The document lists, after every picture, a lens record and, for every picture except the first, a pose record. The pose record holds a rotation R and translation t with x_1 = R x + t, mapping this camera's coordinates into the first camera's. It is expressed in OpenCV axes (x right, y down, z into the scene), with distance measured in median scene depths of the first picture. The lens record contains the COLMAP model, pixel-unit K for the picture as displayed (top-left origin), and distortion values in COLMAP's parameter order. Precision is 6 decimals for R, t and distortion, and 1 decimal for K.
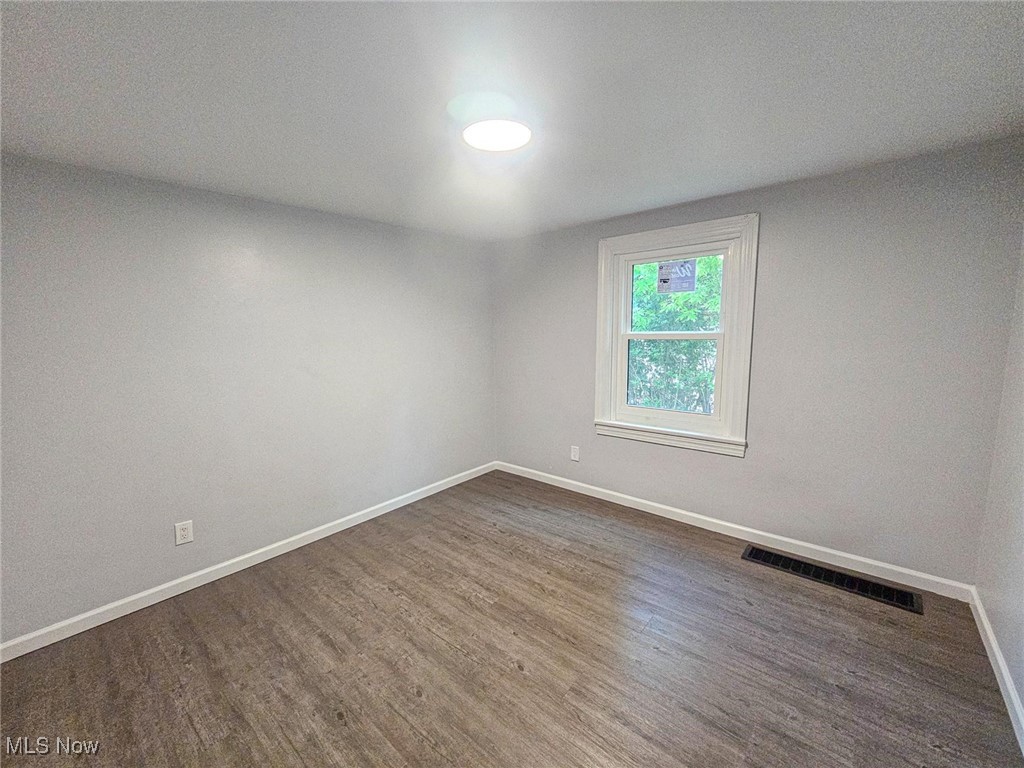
lens RADIAL K [[421.1, 0, 512.0], [0, 421.1, 385.0], [0, 0, 1]] dist [-0.005198, 0.002304]
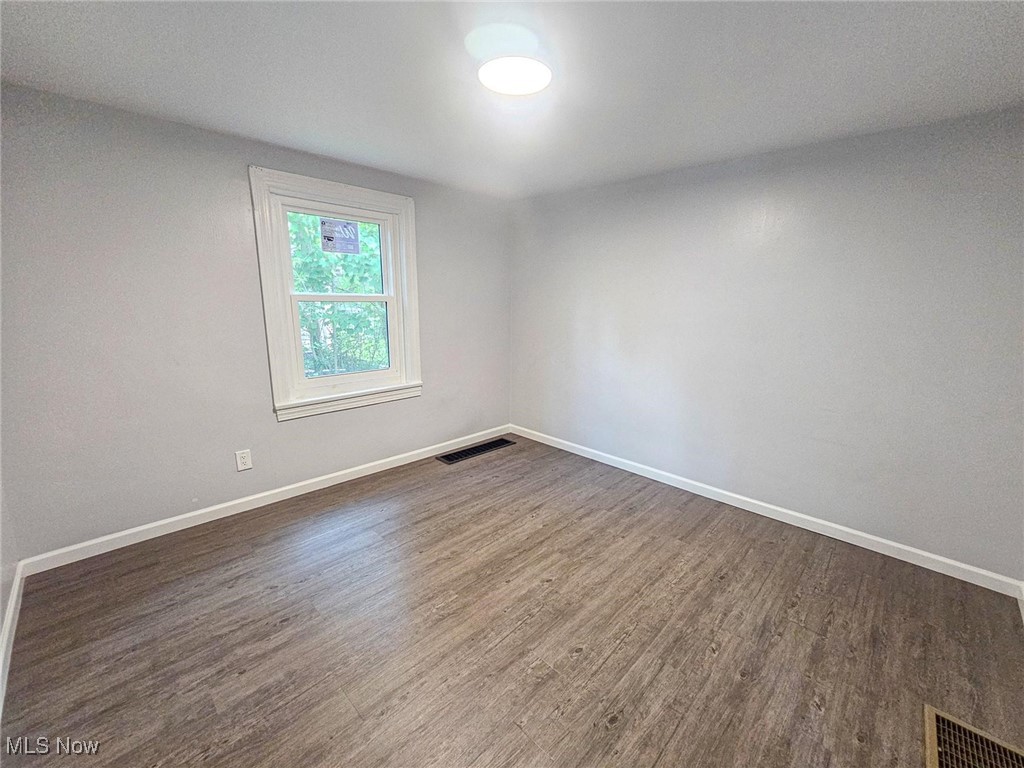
lens RADIAL K [[419.1, 0, 512.4], [0, 419.1, 386.8], [0, 0, 1]] dist [-0.002904, 0.003215]
pose [[0.063101, -0.192721, 0.979223, -0.714483], [0.112531, 0.976295, 0.184893, -0.060697], [-0.991643, 0.098526, 0.083292, 0.657042]]
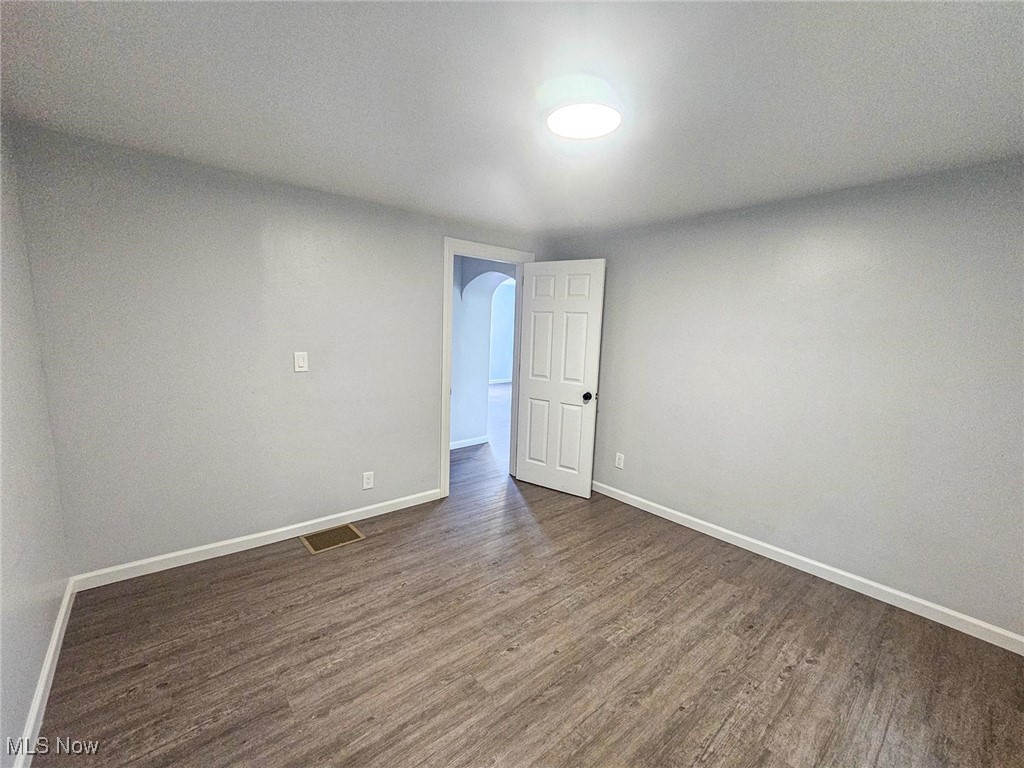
lens RADIAL K [[424.8, 0, 518.6], [0, 424.8, 382.1], [0, 0, 1]] dist [-0.001183, -0.000541]
pose [[-0.139992, 0.145497, -0.979404, 0.668101], [-0.159397, 0.972932, 0.167319, -0.112688], [0.977238, 0.179537, -0.113010, 0.705776]]
